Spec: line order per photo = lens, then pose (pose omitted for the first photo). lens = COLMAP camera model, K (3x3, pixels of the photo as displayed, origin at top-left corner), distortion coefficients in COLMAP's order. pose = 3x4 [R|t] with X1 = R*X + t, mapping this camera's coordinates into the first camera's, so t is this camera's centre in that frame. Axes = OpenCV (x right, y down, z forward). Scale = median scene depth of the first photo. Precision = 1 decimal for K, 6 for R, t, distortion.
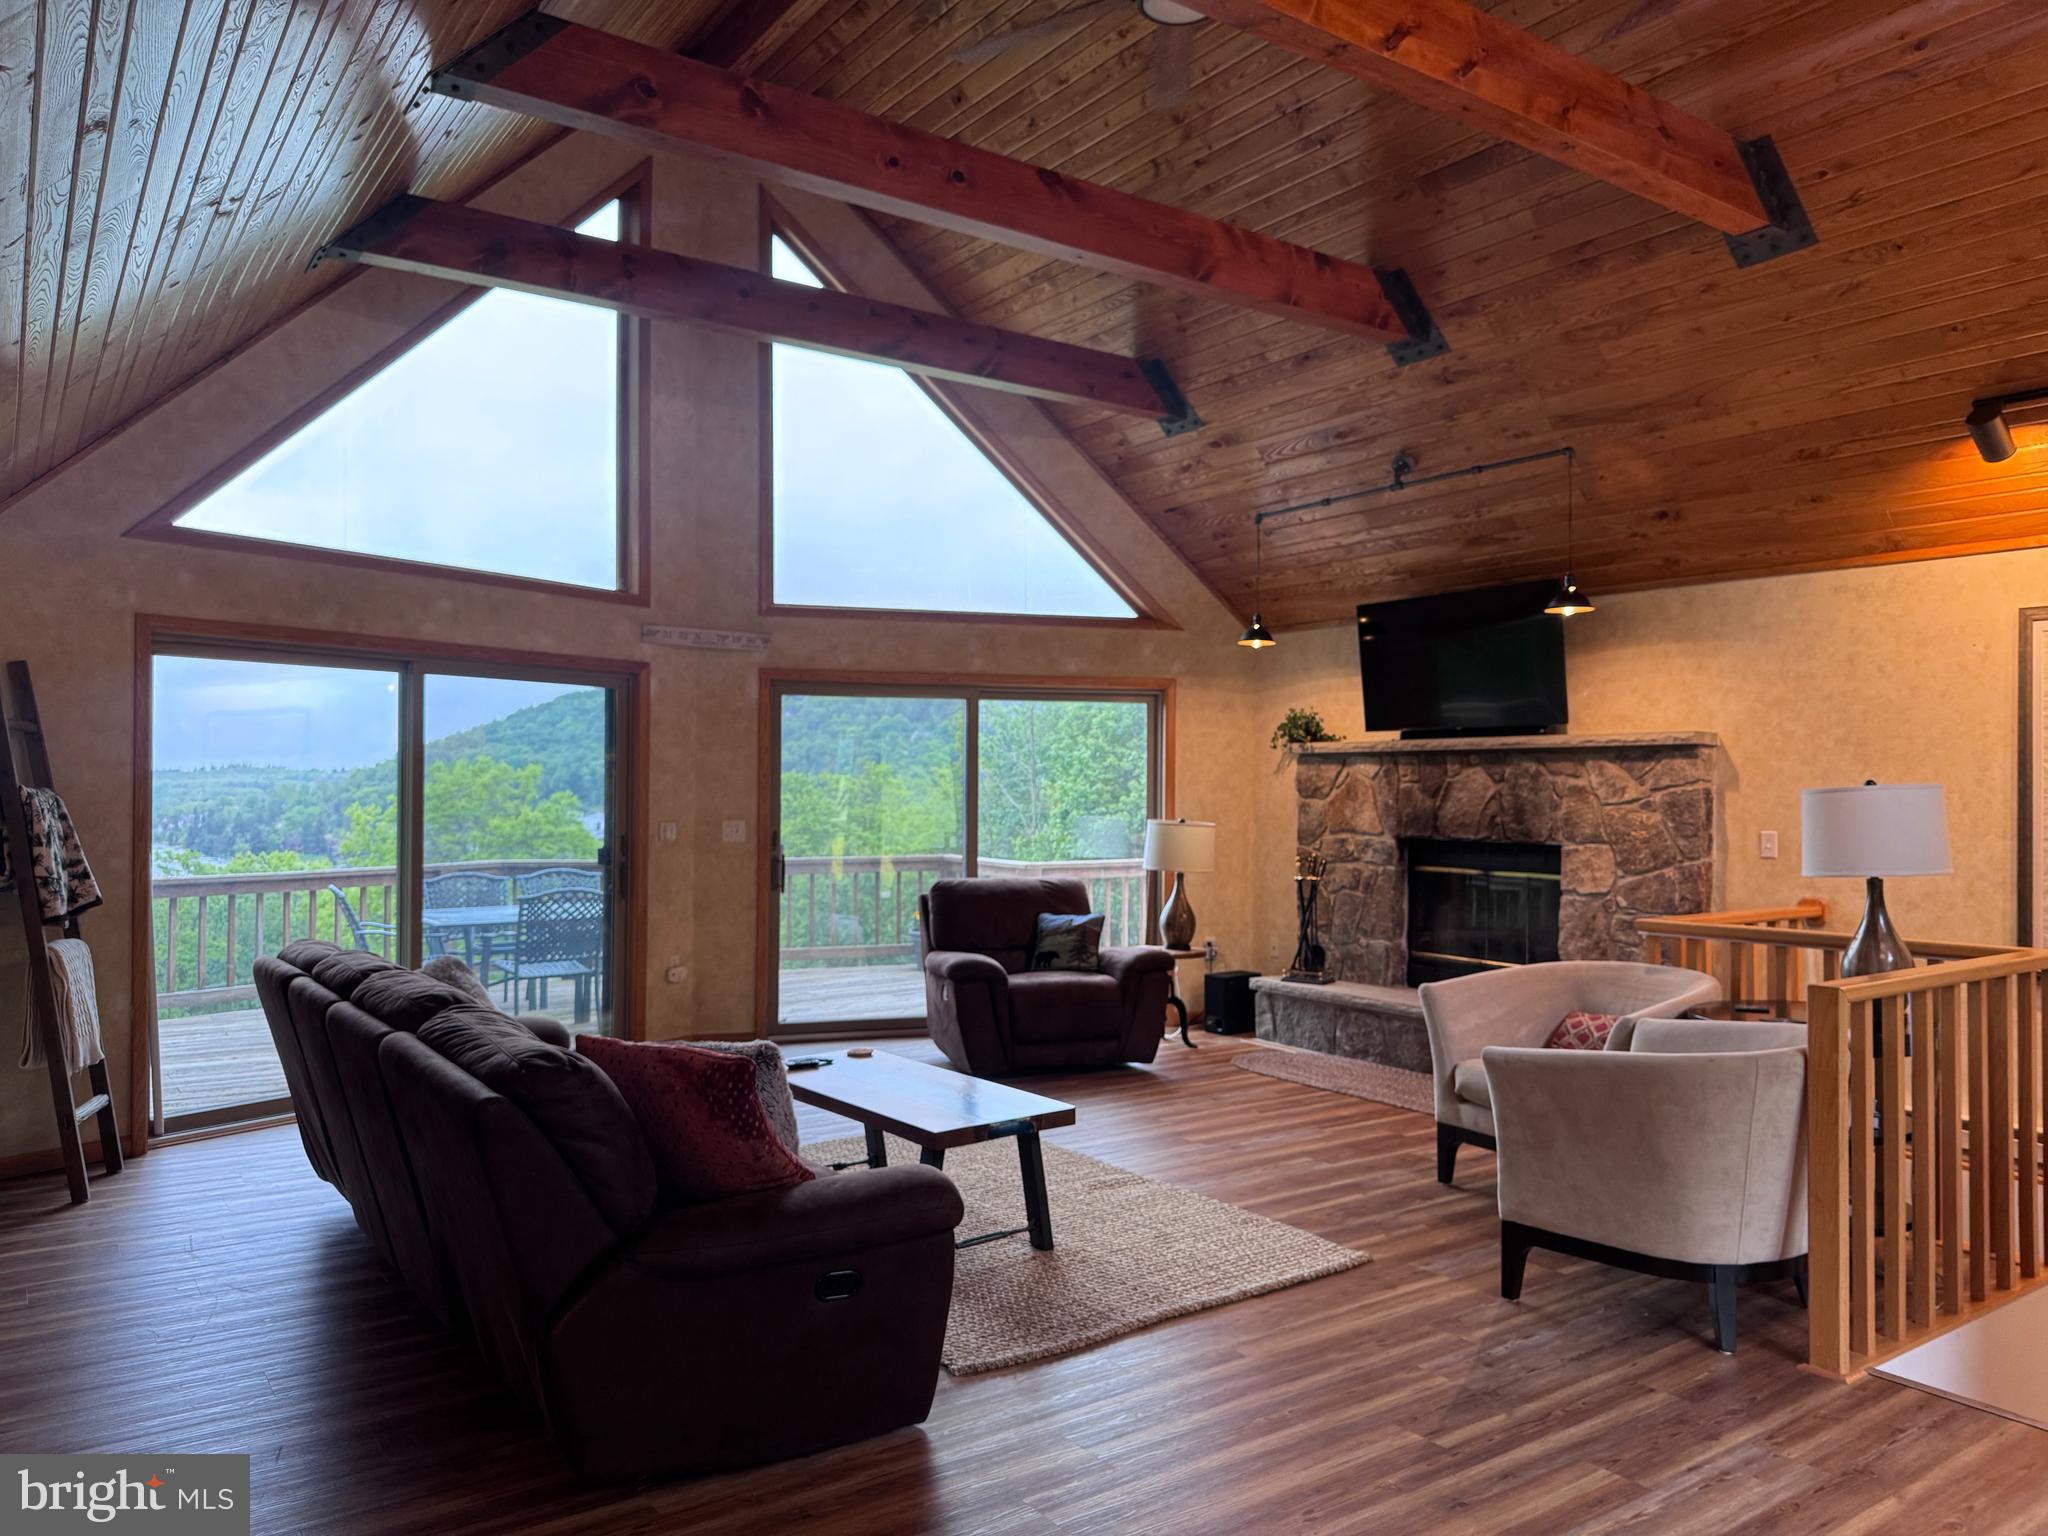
lens RADIAL K [[1447.1, 0, 1024.0], [0, 1447.1, 768.0], [0, 0, 1]] dist [0.208072, -0.392889]
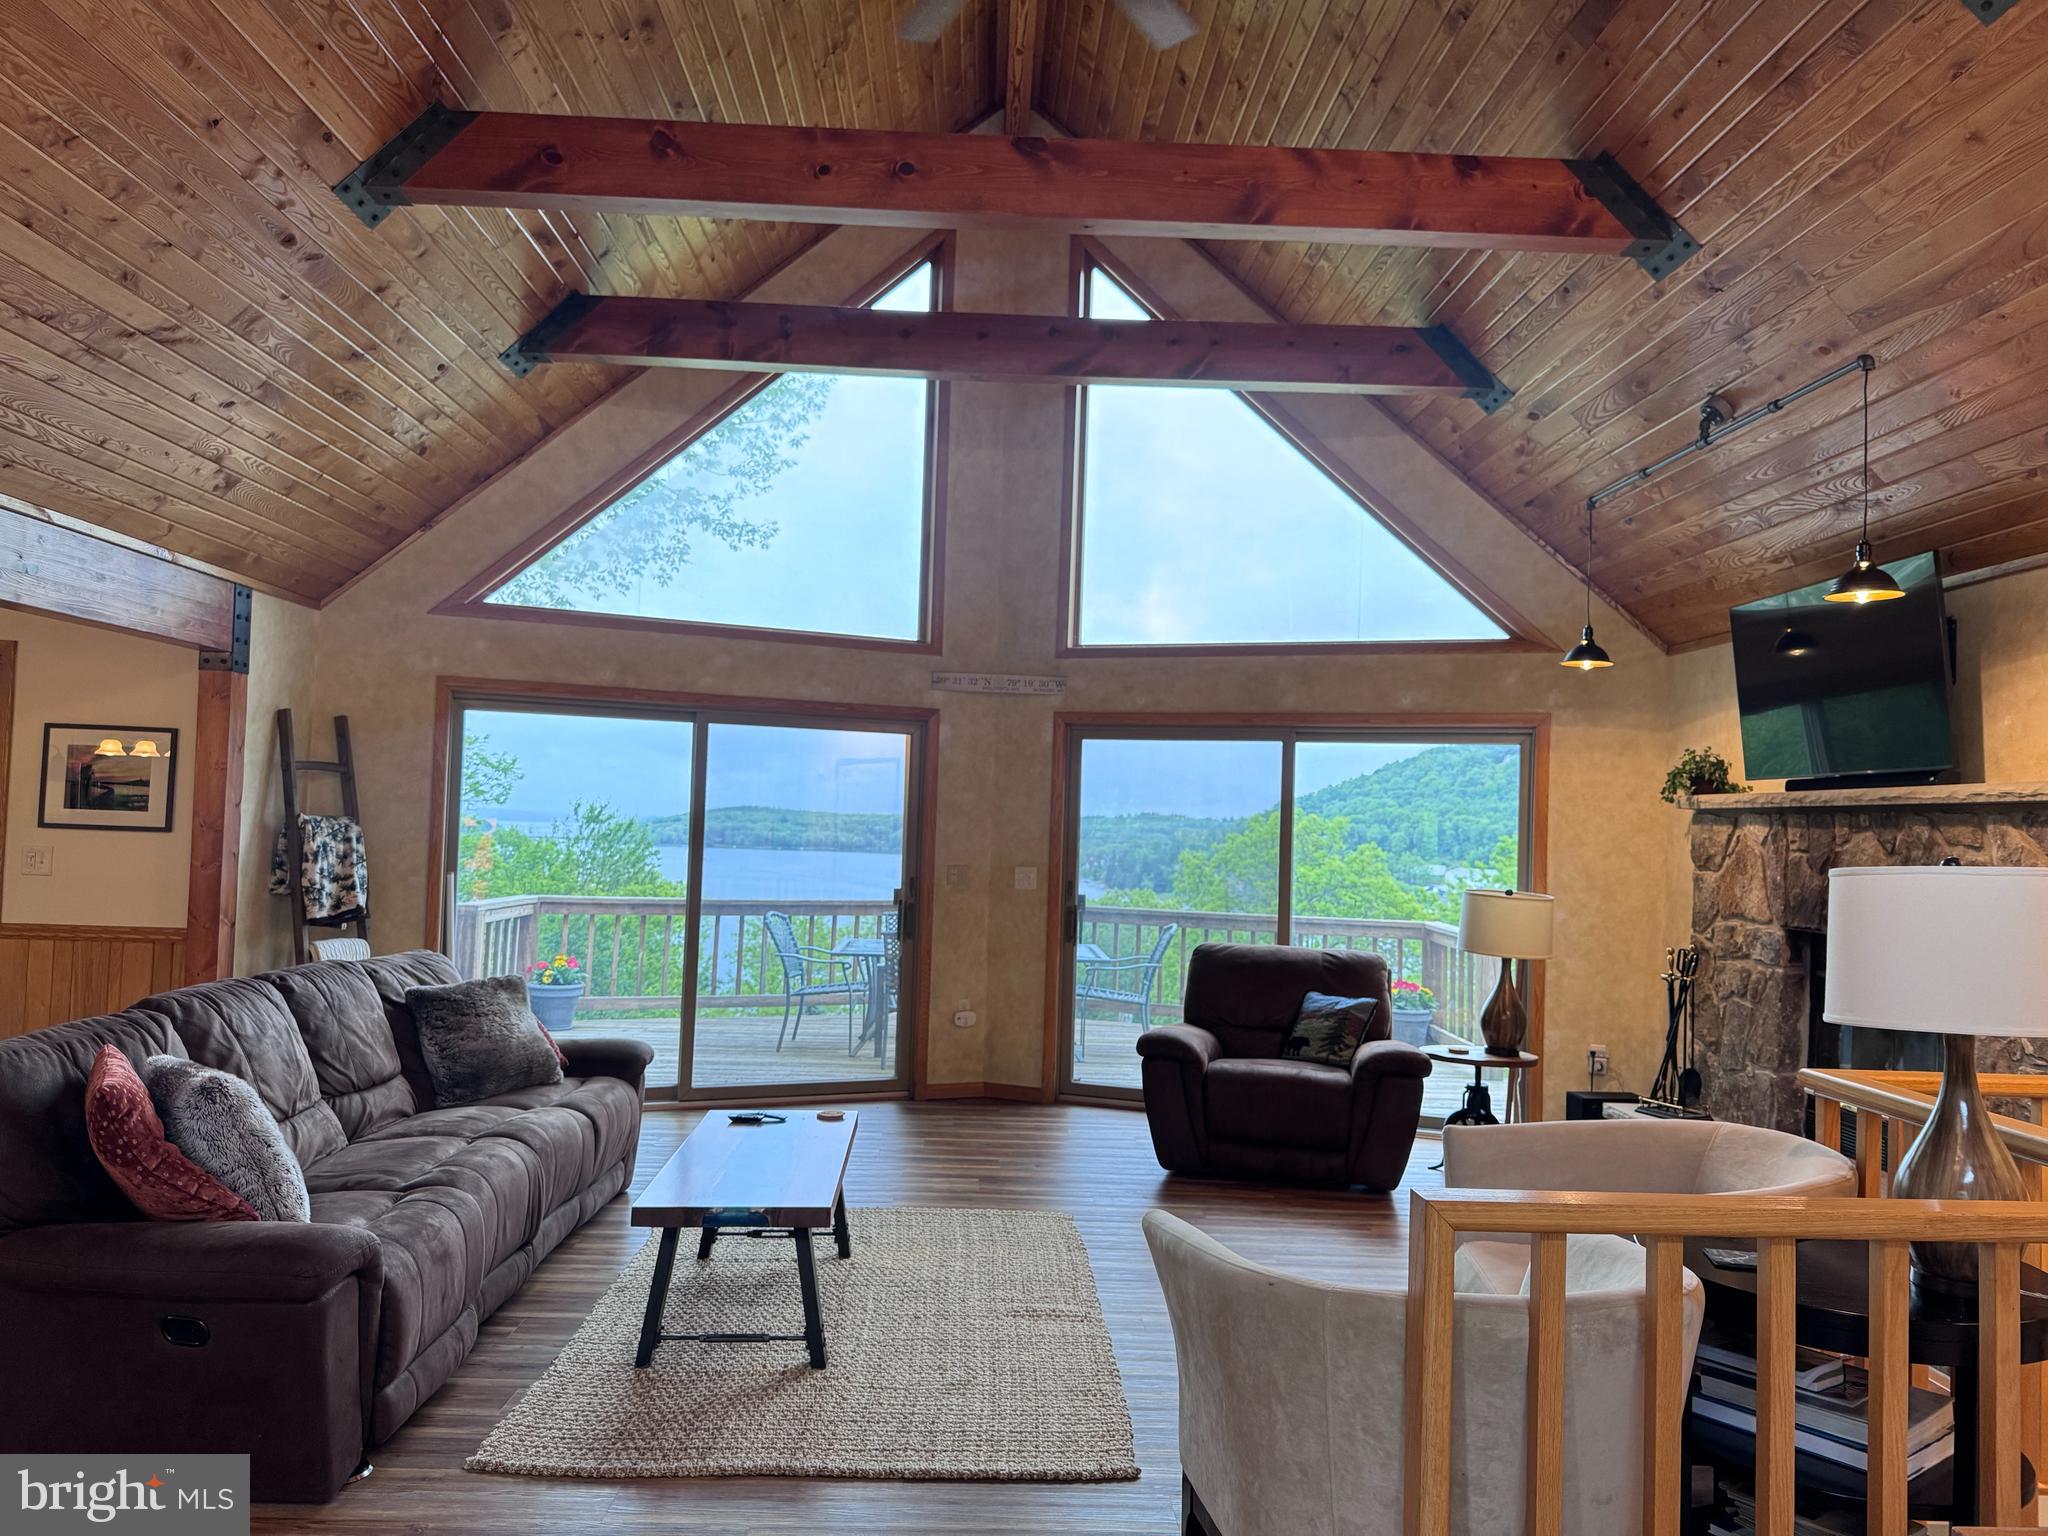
lens RADIAL K [[1427.0, 0, 1024.0], [0, 1427.0, 768.0], [0, 0, 1]] dist [0.117517, -0.193635]
pose [[0.829368, -0.000061, -0.558703, 0.335829], [-0.021157, 0.999279, -0.031516, -0.000489], [0.558302, 0.037958, 0.828769, 0.200290]]
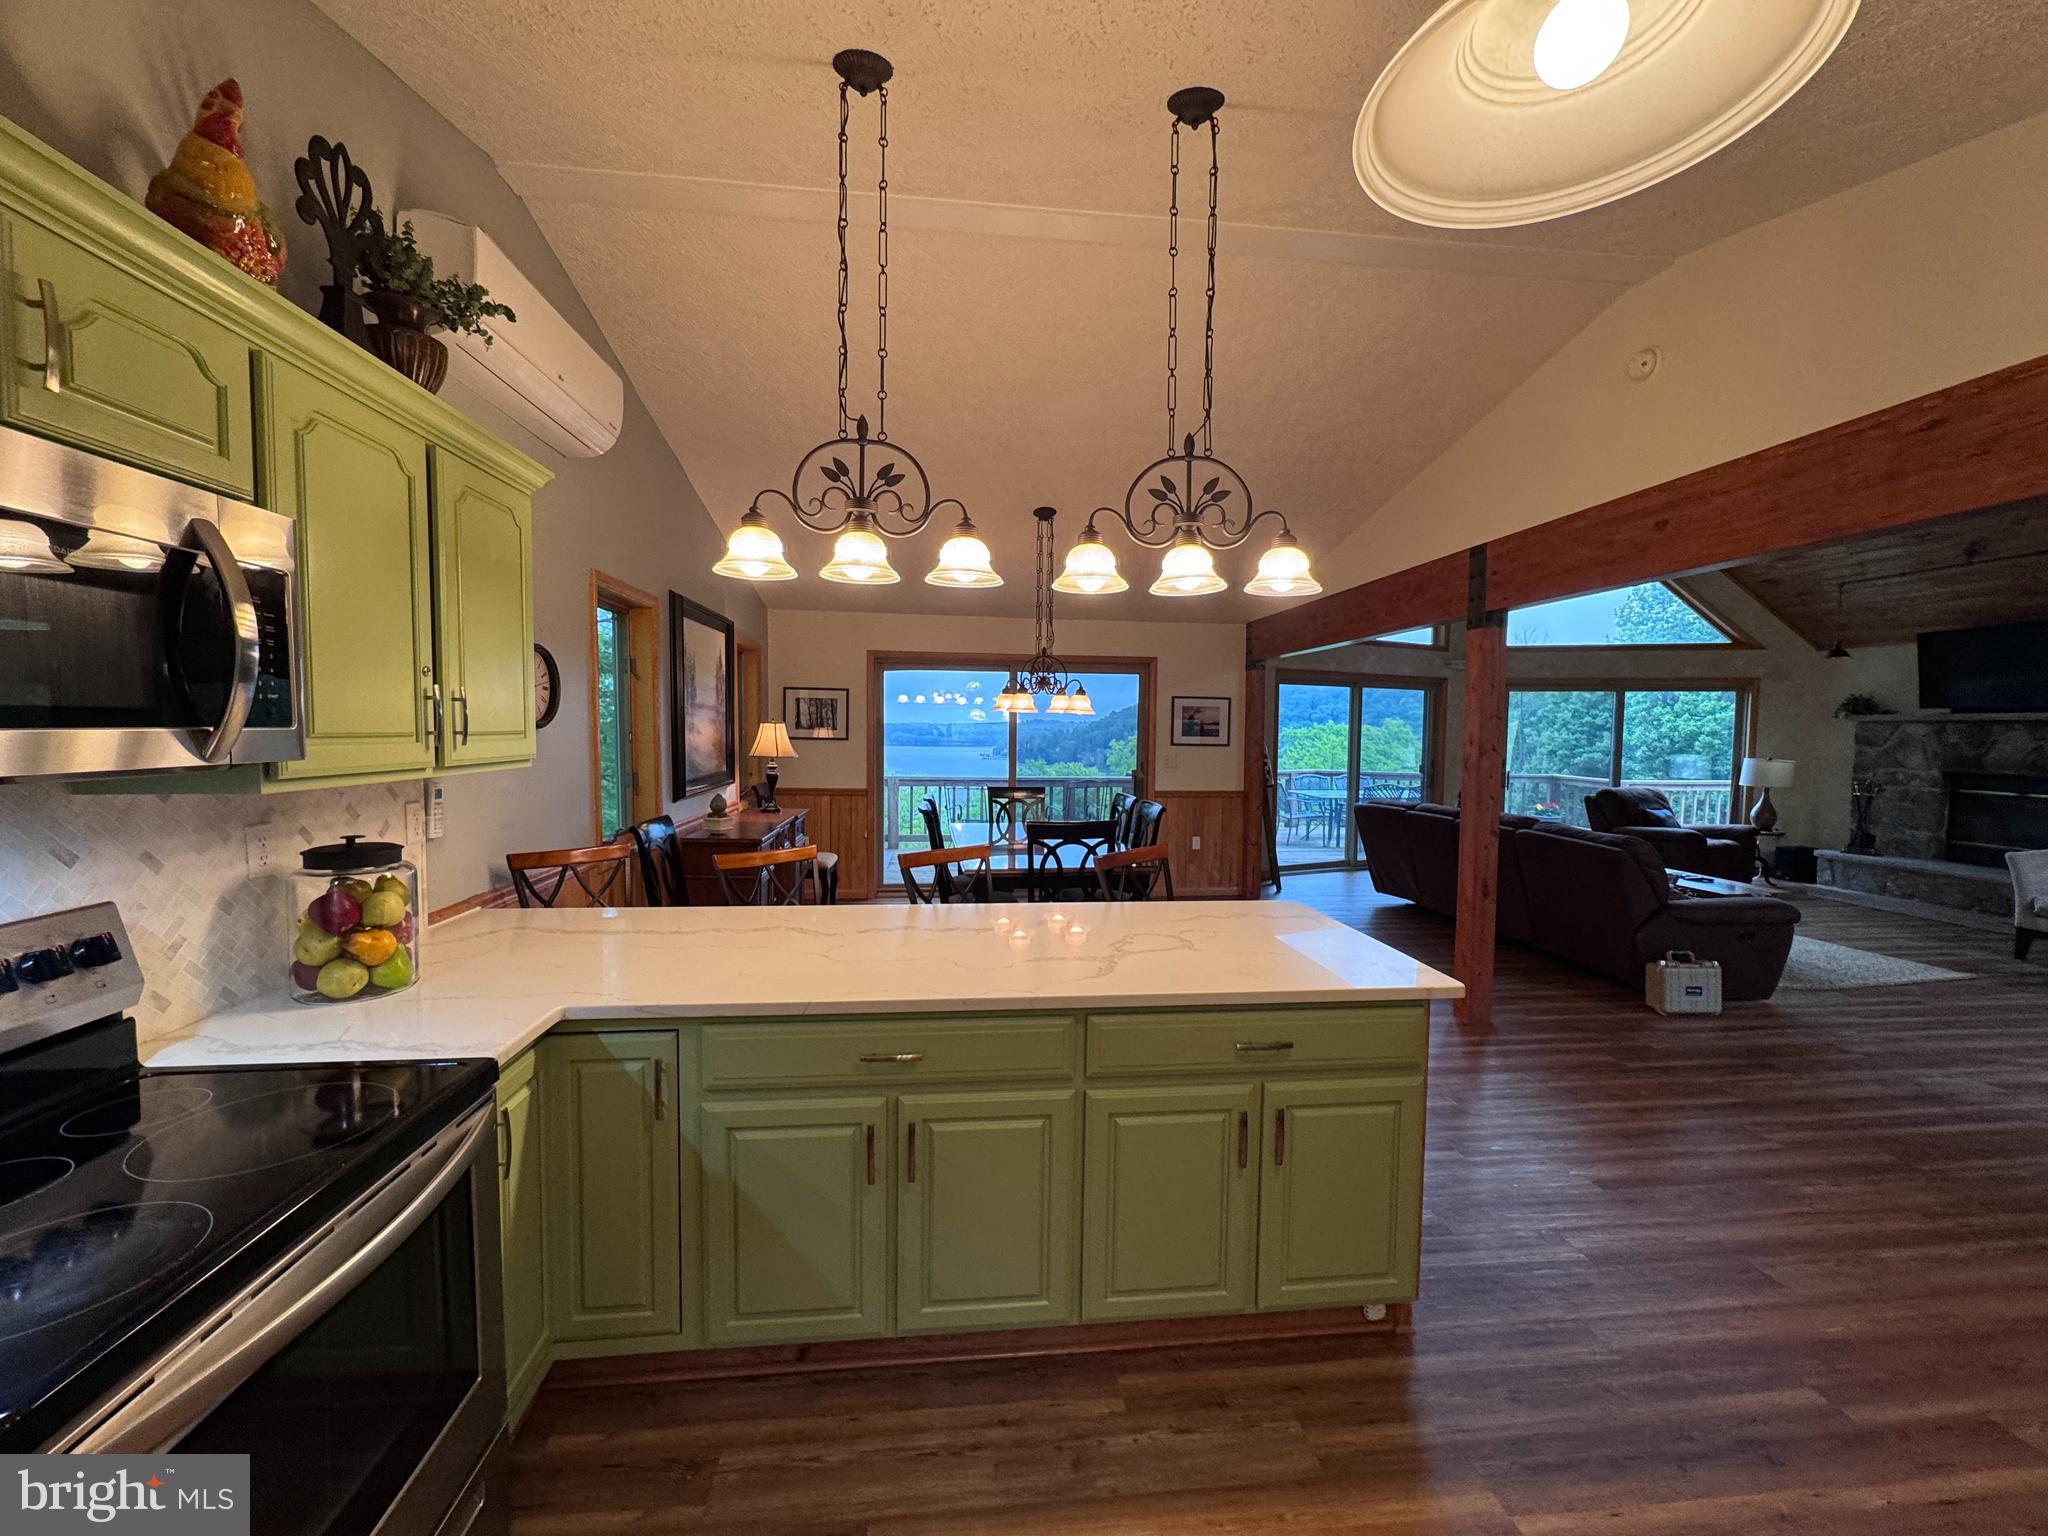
lens RADIAL K [[818.0, 0, 1024.0], [0, 818.0, 768.0], [0, 0, 1]] dist [0.000036, 0.000093]
pose [[0.876699, 0.028549, -0.480191, -0.212235], [-0.001180, 0.998362, 0.057202, -0.009035], [0.481038, -0.049583, 0.875297, -0.315452]]
